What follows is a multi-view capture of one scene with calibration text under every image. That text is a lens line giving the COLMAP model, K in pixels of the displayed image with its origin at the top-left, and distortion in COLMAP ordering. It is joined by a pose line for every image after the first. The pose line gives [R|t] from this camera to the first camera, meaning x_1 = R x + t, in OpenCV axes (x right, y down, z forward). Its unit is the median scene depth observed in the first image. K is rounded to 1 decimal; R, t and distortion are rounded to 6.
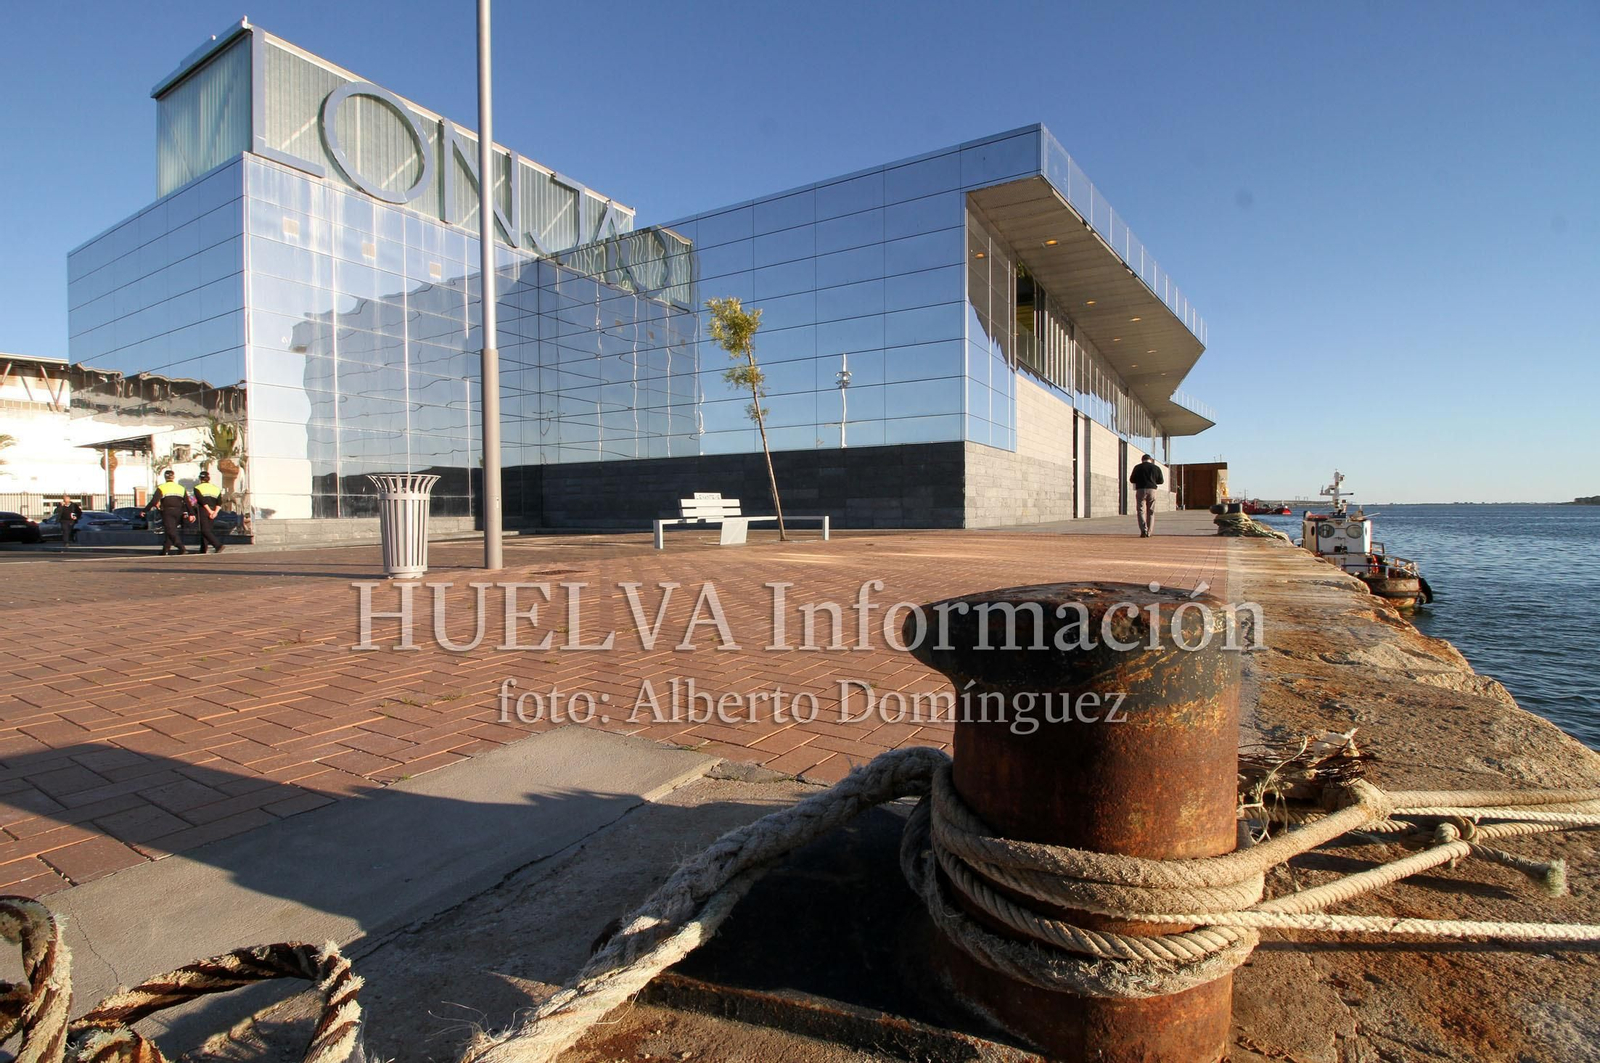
lens RADIAL K [[732.5, 0, 784.9], [0, 732.5, 529.0], [0, 0, 1]] dist [0.001856, -0.013100]
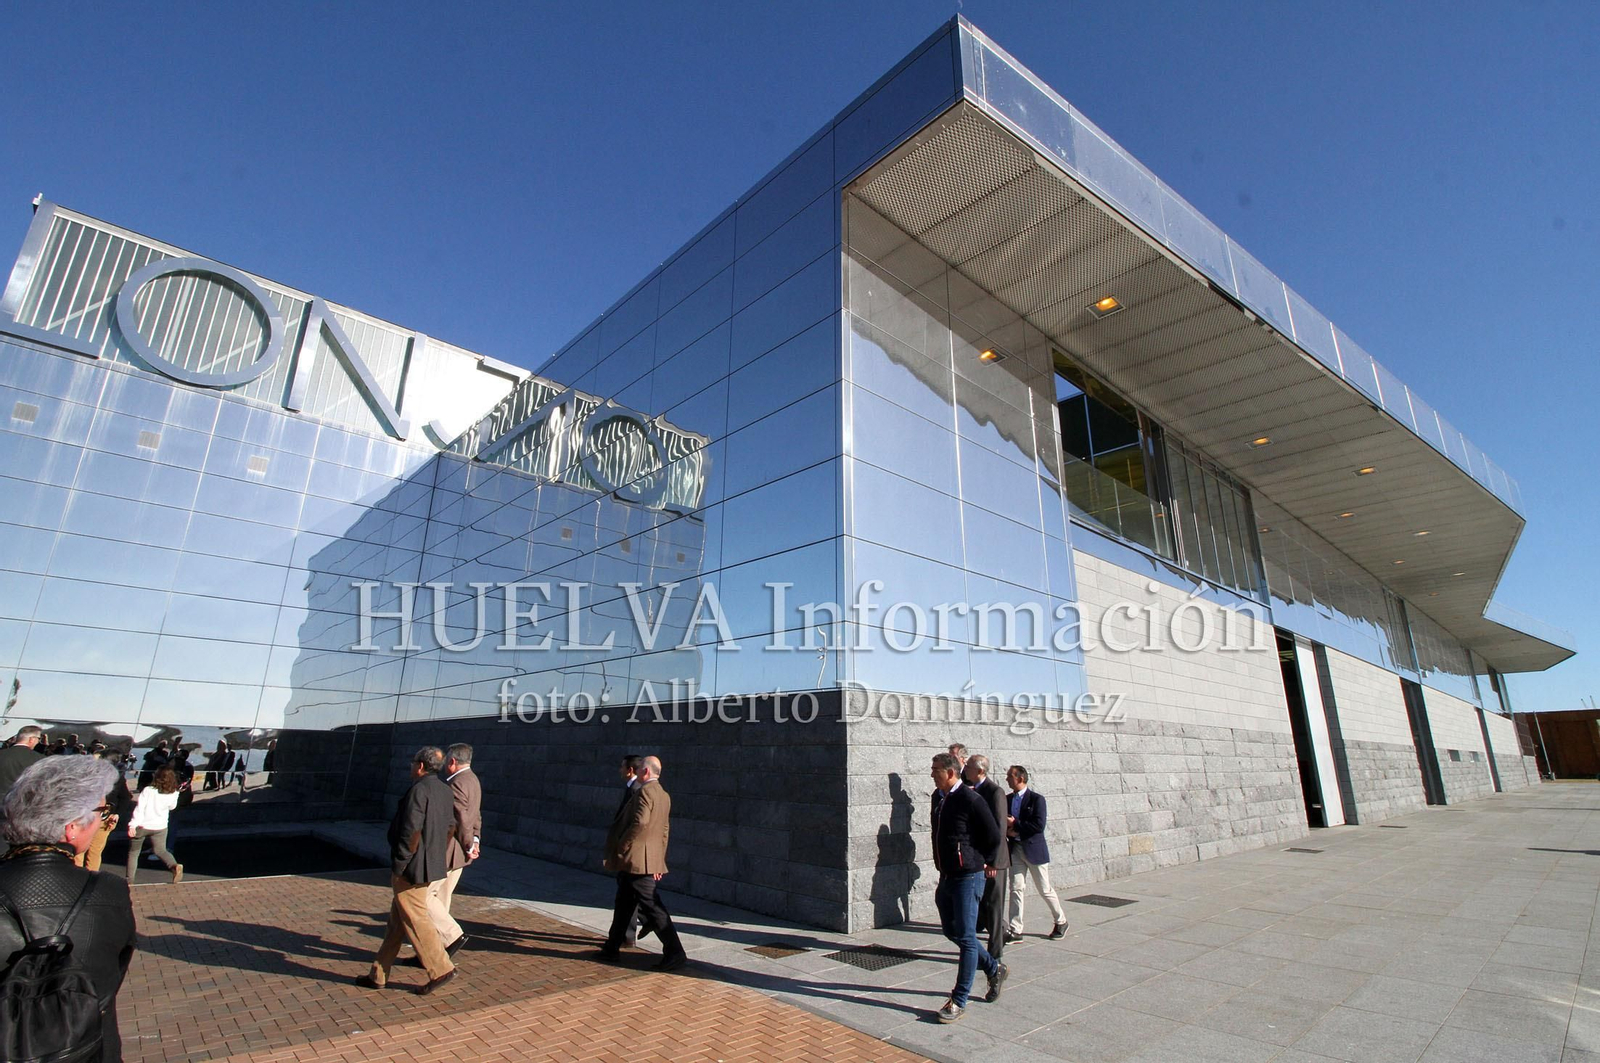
lens RADIAL K [[732.5, 0, 784.9], [0, 732.5, 529.0], [0, 0, 1]] dist [0.001856, -0.013100]
pose [[0.956944, -0.064745, -0.282961, 0.260787], [-0.029942, 0.947591, -0.318081, -0.058485], [0.288726, 0.312858, 0.904852, 0.466942]]
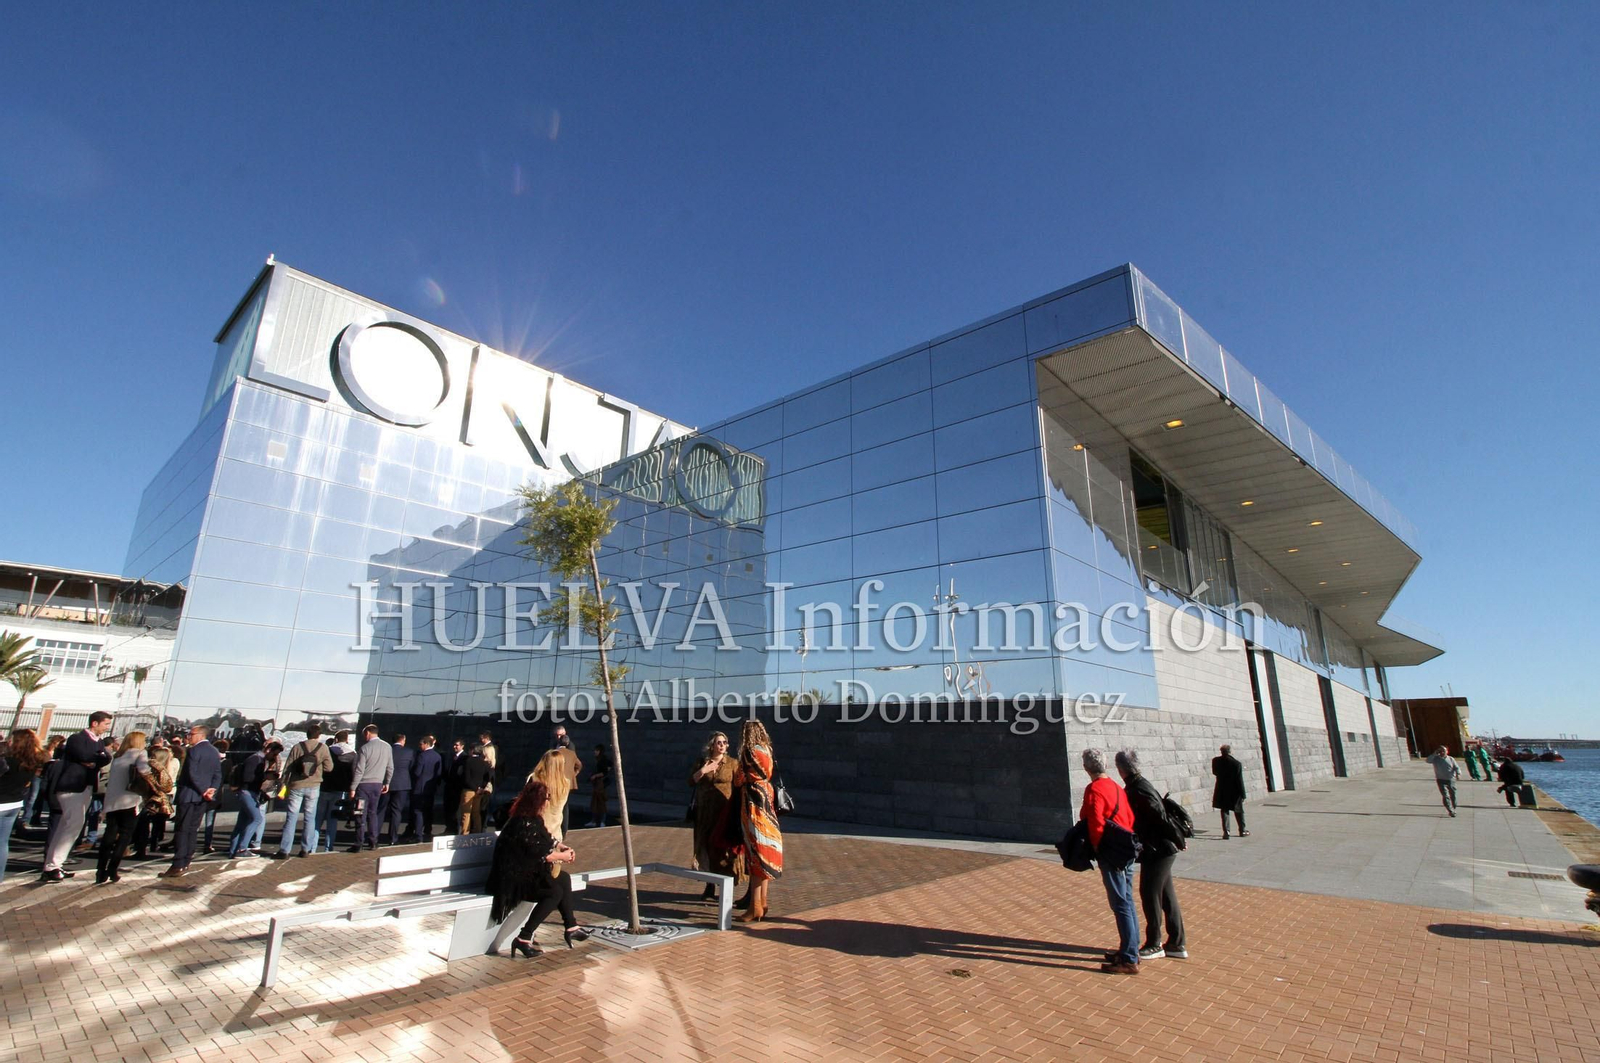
lens RADIAL K [[732.5, 0, 784.9], [0, 732.5, 529.0], [0, 0, 1]] dist [0.001856, -0.013100]
pose [[0.981267, -0.030180, -0.190273, 0.103448], [-0.027897, 0.954984, -0.295344, -0.051679], [0.190621, 0.295120, 0.936252, 0.233453]]
